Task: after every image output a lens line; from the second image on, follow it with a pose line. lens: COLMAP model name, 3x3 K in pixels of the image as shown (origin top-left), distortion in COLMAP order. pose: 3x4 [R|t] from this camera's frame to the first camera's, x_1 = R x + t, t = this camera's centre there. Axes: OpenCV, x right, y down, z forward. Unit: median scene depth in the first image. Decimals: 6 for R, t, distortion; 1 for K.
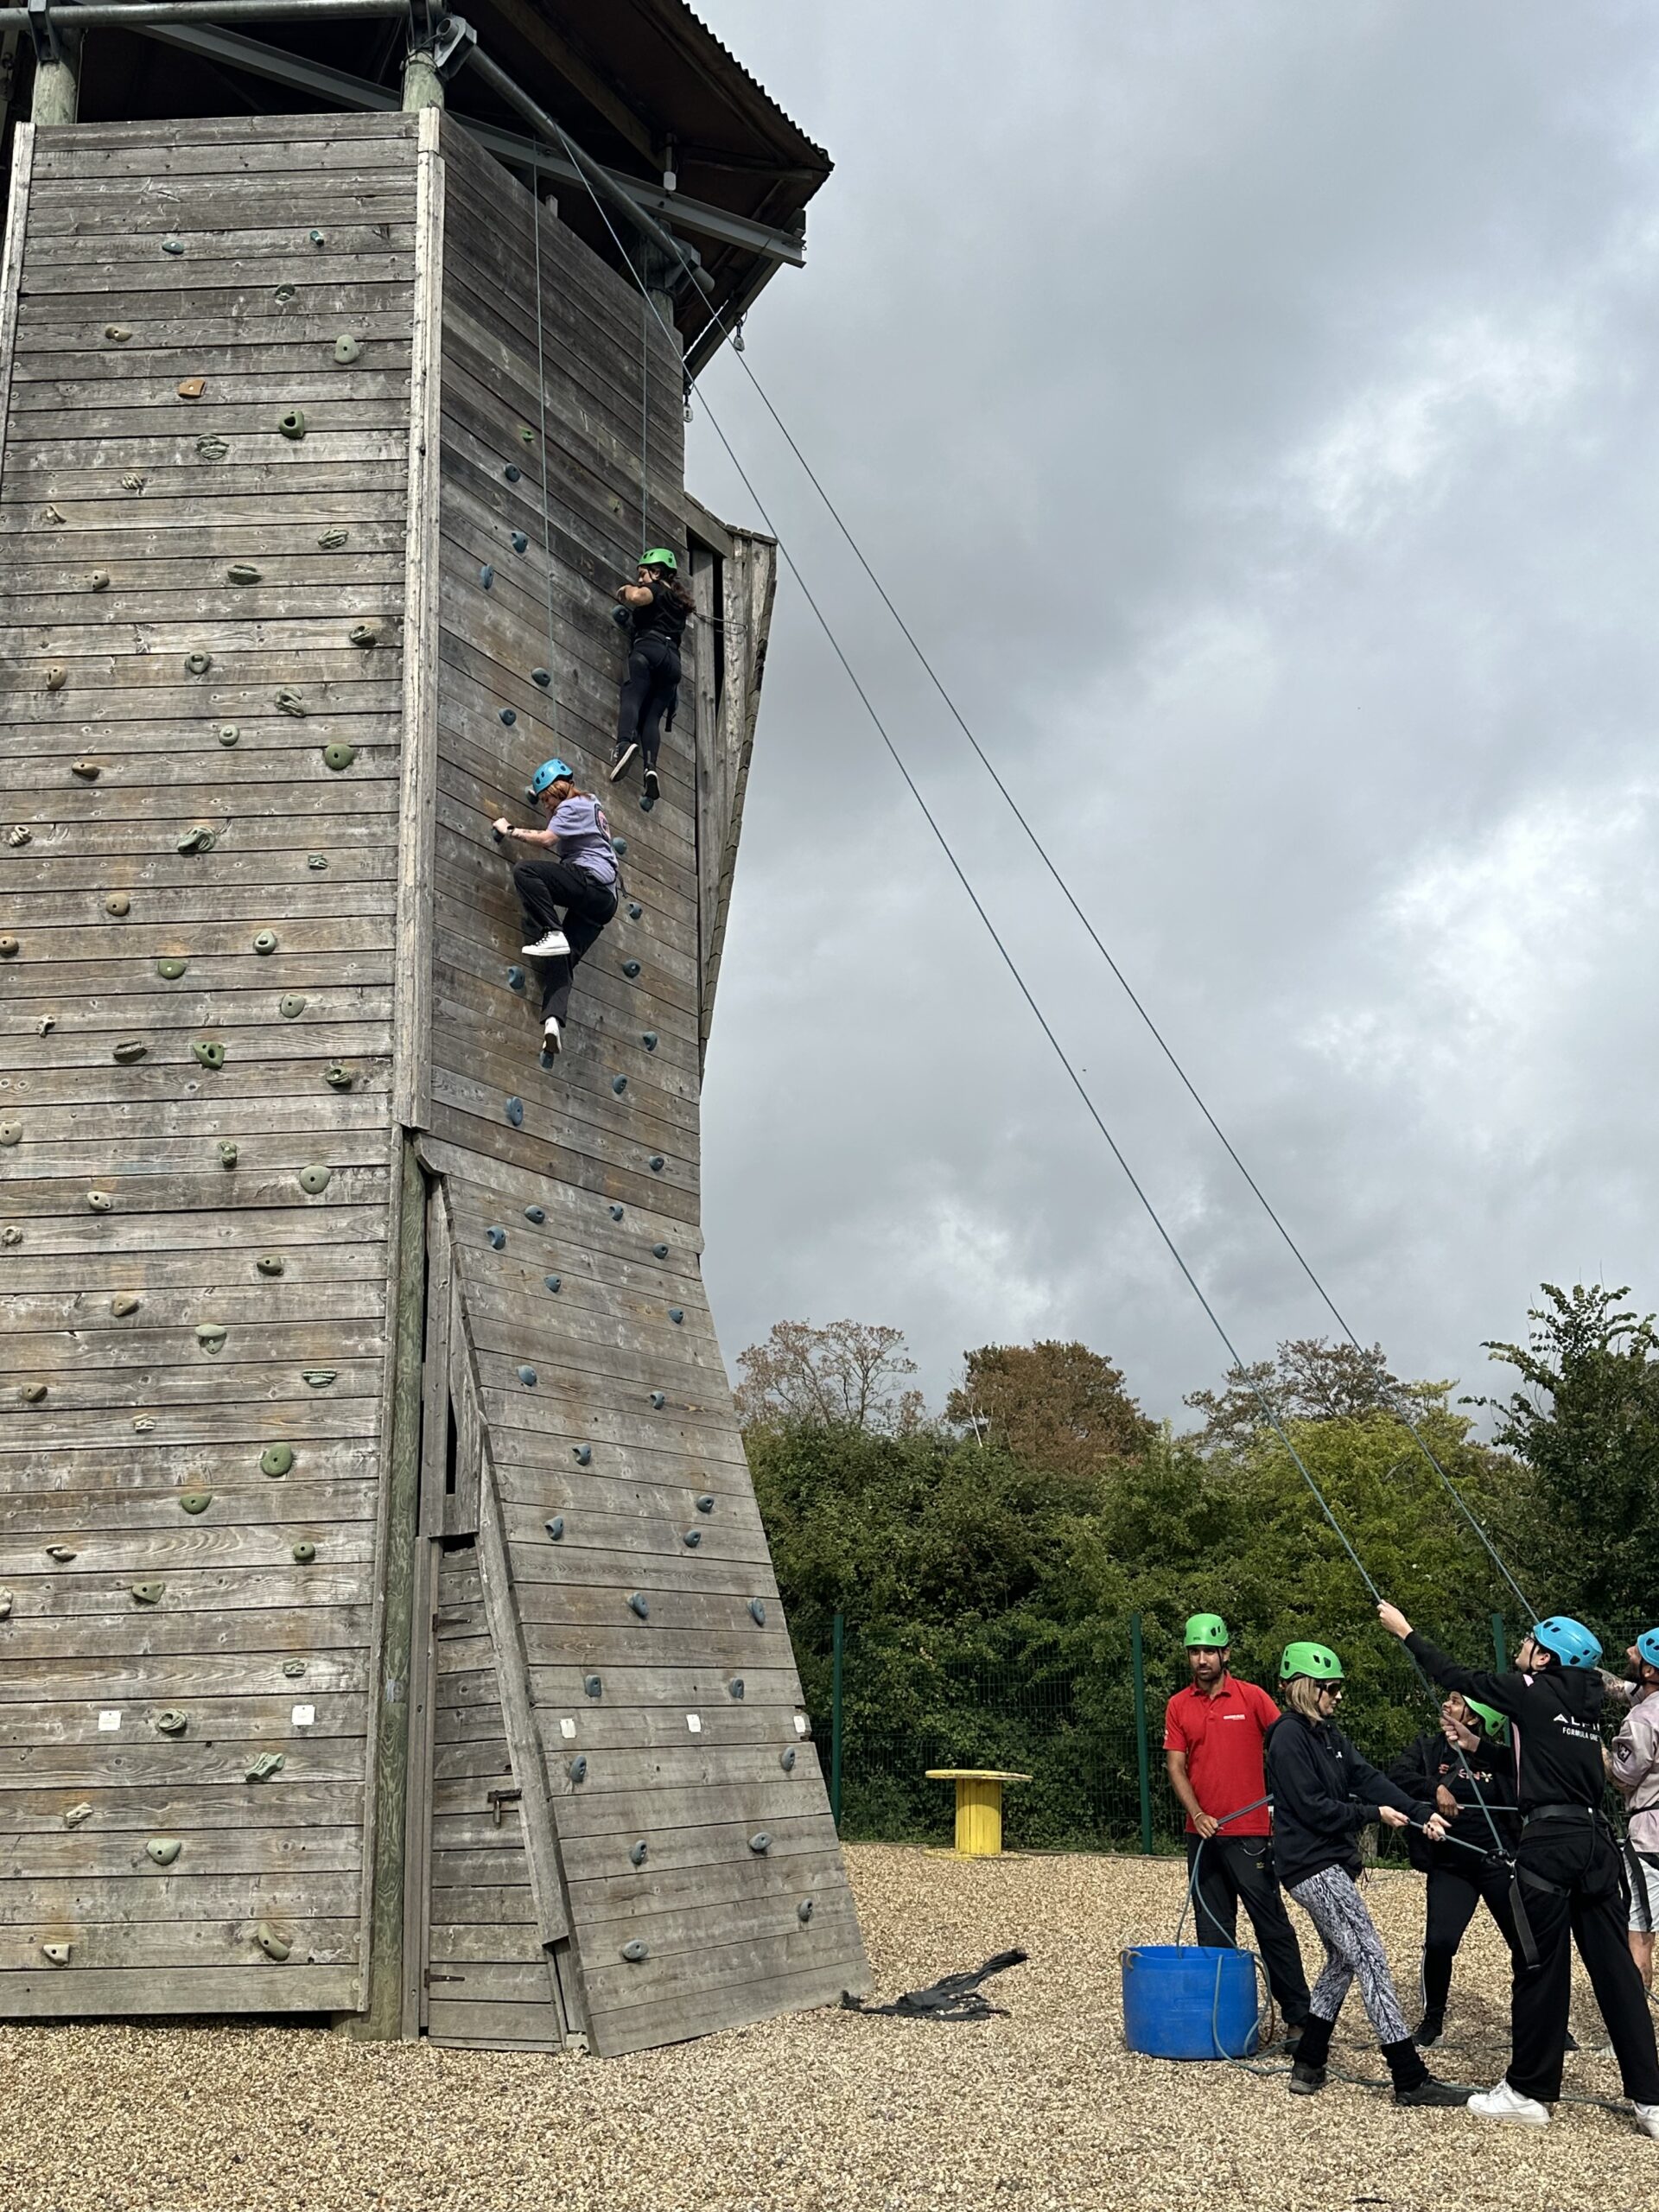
lens RADIAL K [[2201.7, 0, 829.5], [0, 2201.7, 1106.0], [0, 0, 1]] dist [0.152050, -0.474842]
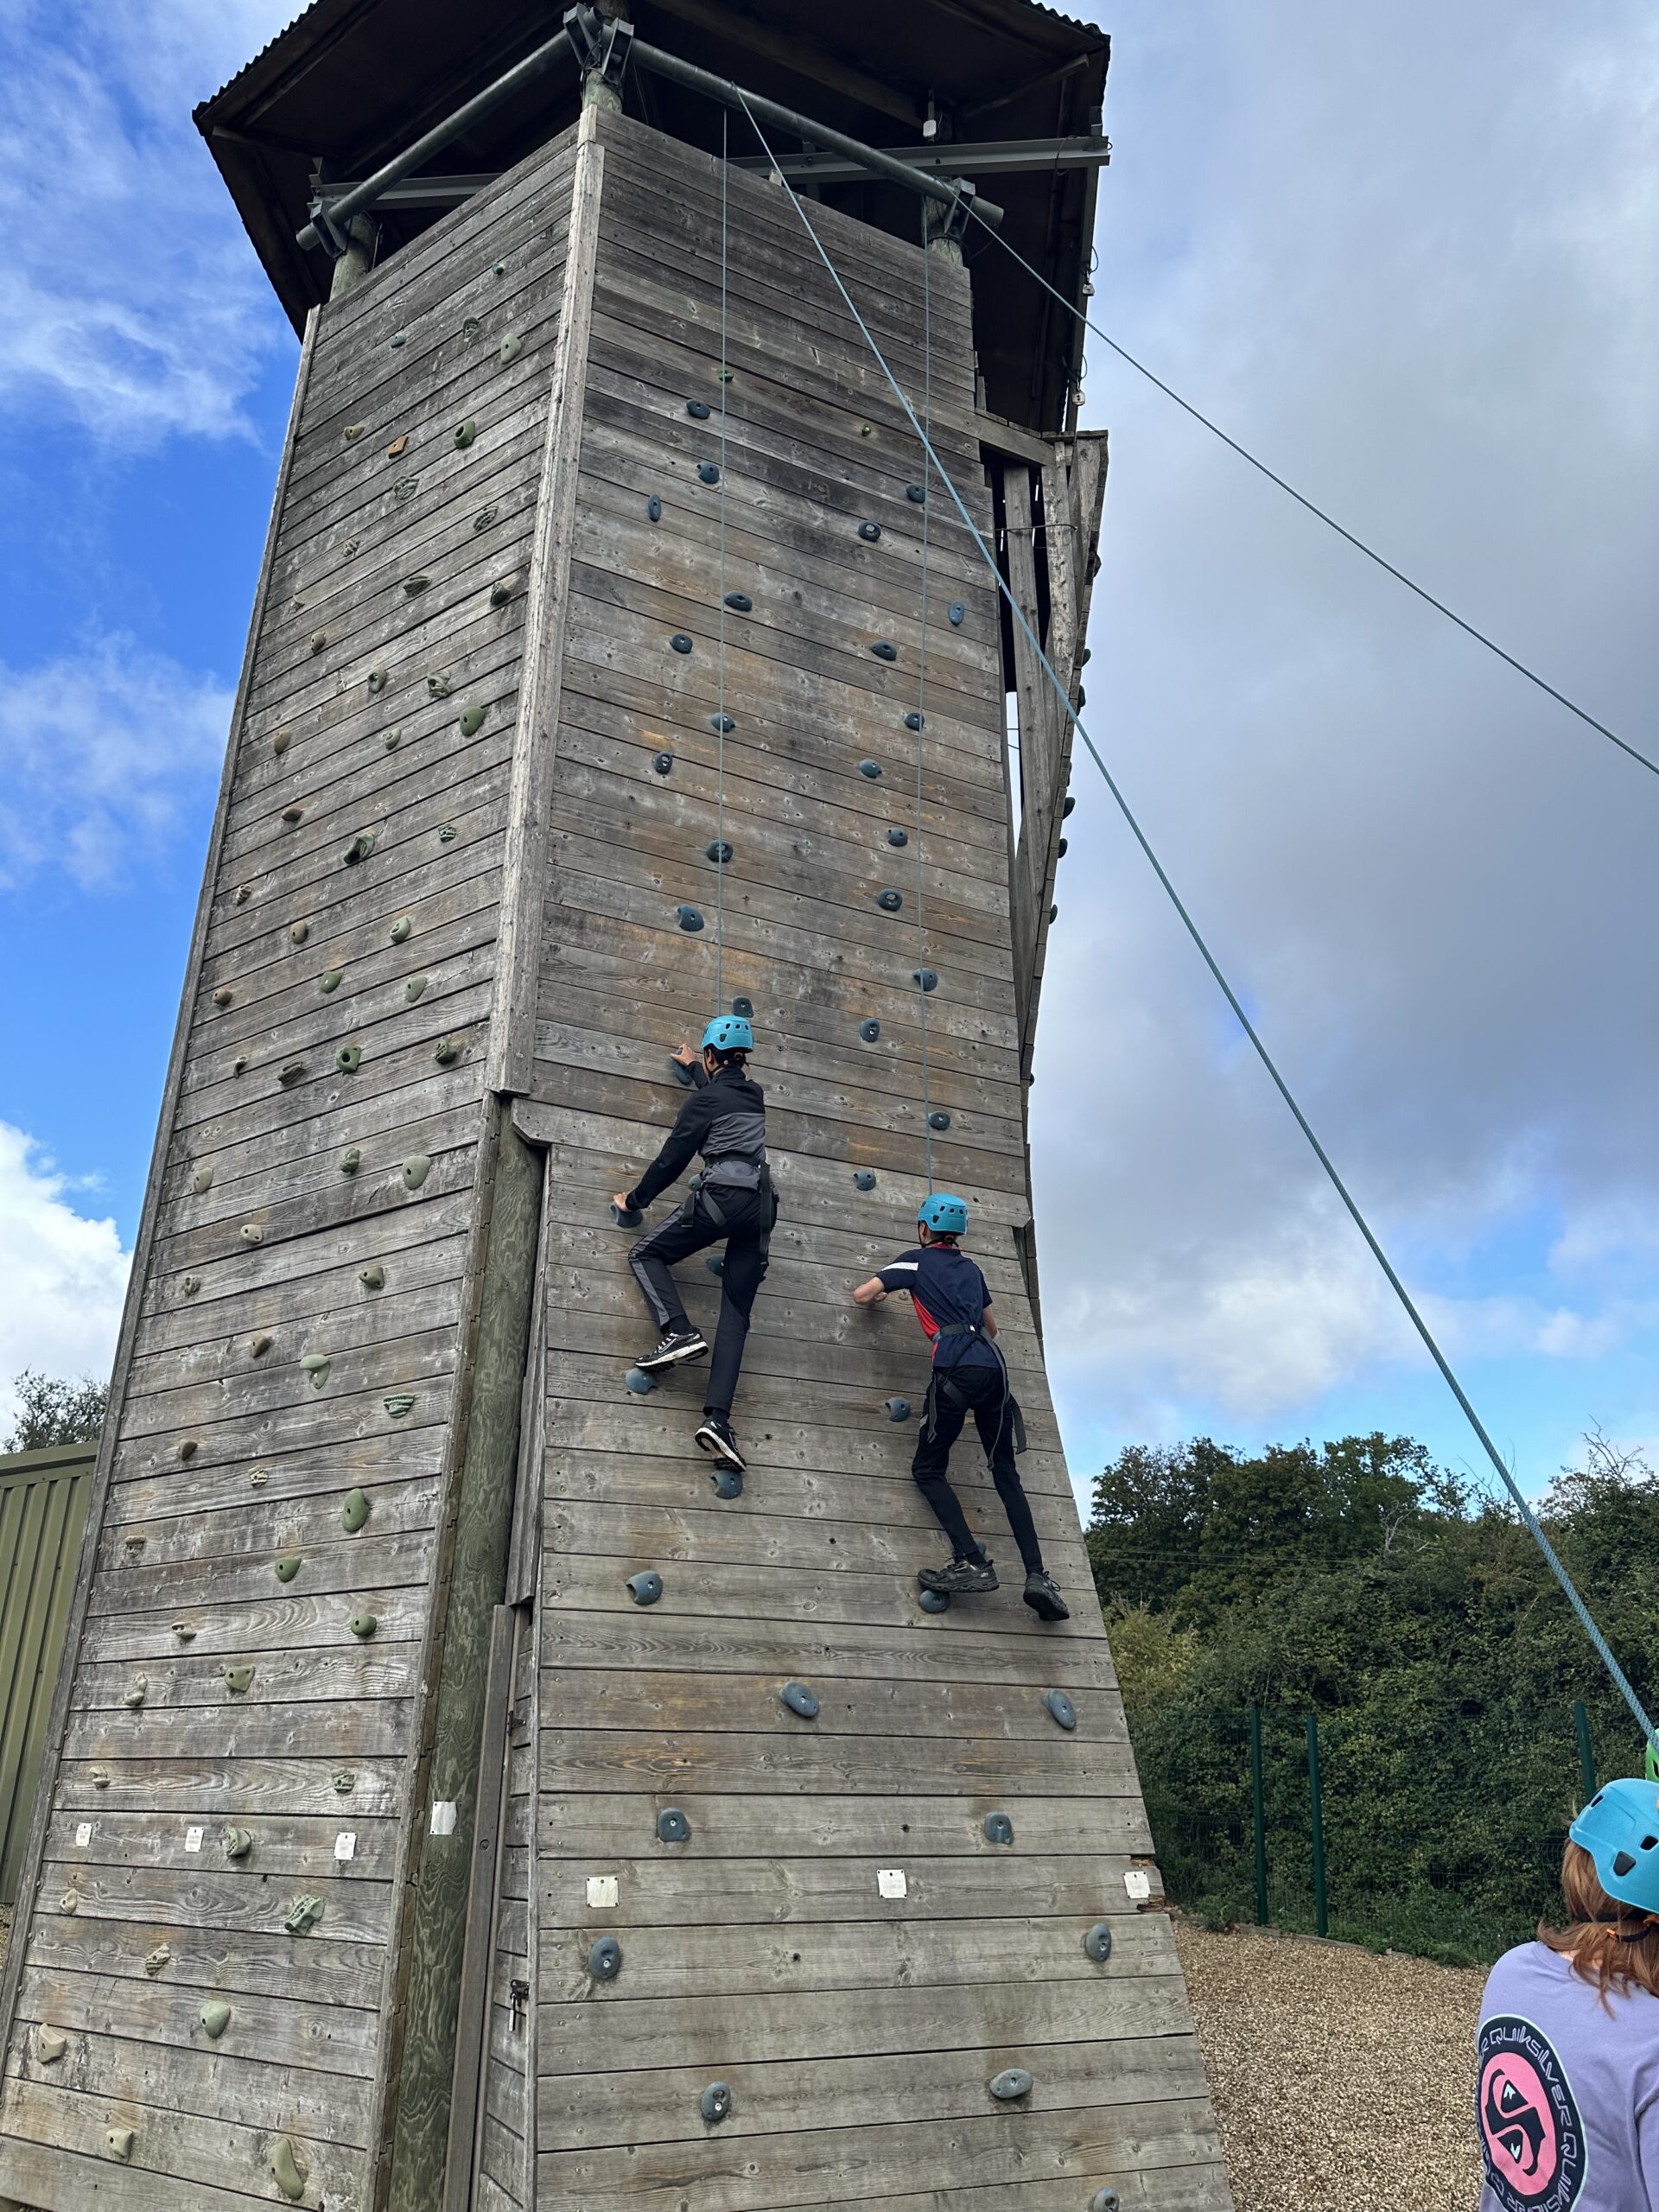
lens RADIAL K [[1576.1, 0, 829.5], [0, 1576.1, 1106.0], [0, 0, 1]] dist [0.025799, -0.054264]
pose [[0.826210, -0.192763, -0.529357, 0.220853], [0.124125, 0.978836, -0.162707, 0.125545], [0.549518, 0.068723, 0.832651, 0.583985]]
